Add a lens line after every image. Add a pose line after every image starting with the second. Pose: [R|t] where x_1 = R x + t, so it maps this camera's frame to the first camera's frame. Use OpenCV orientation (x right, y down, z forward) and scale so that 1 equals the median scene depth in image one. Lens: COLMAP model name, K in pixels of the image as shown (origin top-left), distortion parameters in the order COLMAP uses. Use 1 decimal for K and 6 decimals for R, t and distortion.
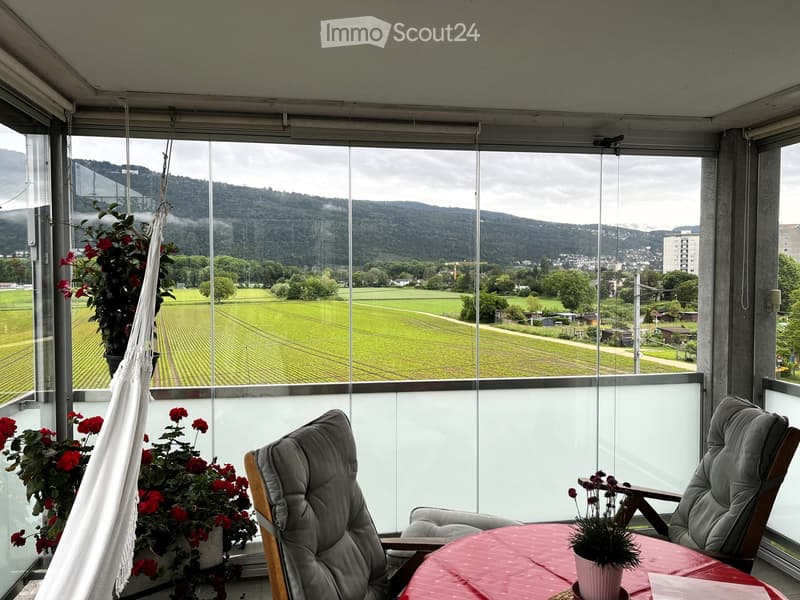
lens RADIAL K [[601.0, 0, 396.7], [0, 601.0, 299.4], [0, 0, 1]] dist [0.042679, -0.041590]
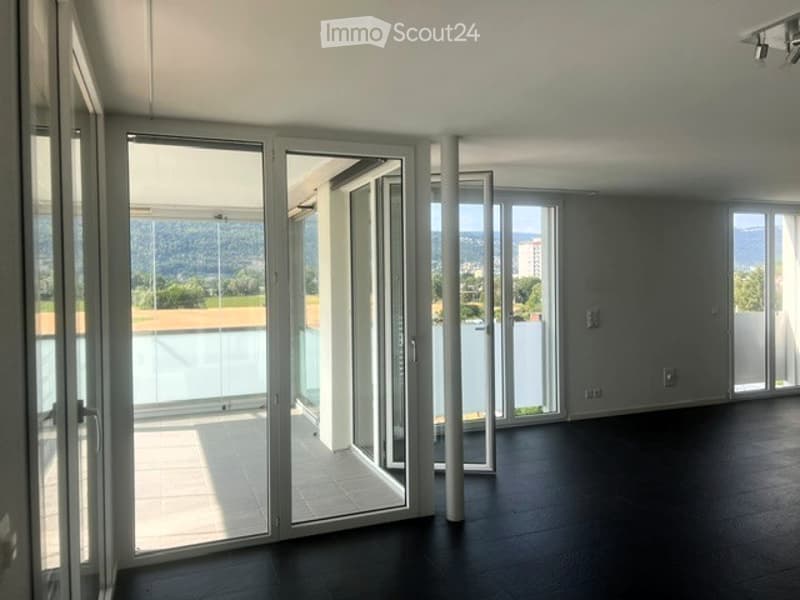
lens RADIAL K [[601.0, 0, 396.6], [0, 601.0, 296.5], [0, 0, 1]] dist [0.042679, -0.041590]
pose [[0.977085, -0.013883, 0.212394, 0.628272], [0.017119, 0.999764, -0.013407, 0.182436], [-0.212158, 0.016736, 0.977092, -1.984452]]
